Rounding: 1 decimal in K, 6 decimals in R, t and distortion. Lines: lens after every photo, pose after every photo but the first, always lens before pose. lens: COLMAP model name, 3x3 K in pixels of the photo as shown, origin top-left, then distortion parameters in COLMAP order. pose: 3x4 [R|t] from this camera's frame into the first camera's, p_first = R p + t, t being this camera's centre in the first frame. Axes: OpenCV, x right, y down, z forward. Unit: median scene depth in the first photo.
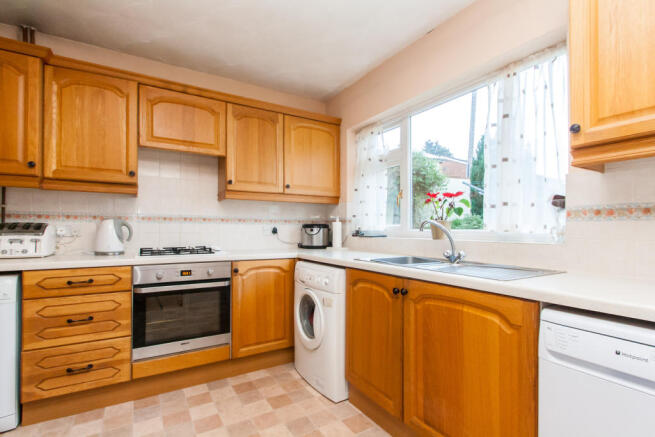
lens RADIAL K [[310.1, 0, 328.7], [0, 310.1, 225.6], [0, 0, 1]] dist [0.001044, 0.000206]
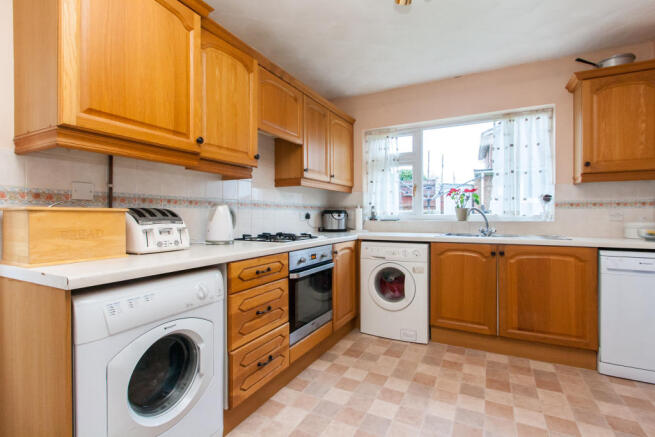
lens RADIAL K [[310.1, 0, 334.2], [0, 310.1, 214.9], [0, 0, 1]] dist [0.001044, 0.000206]
pose [[0.855916, -0.006783, 0.517071, -1.022201], [0.001080, 0.999935, 0.011329, -0.000715], [-0.517114, -0.009138, 0.855867, 0.068459]]
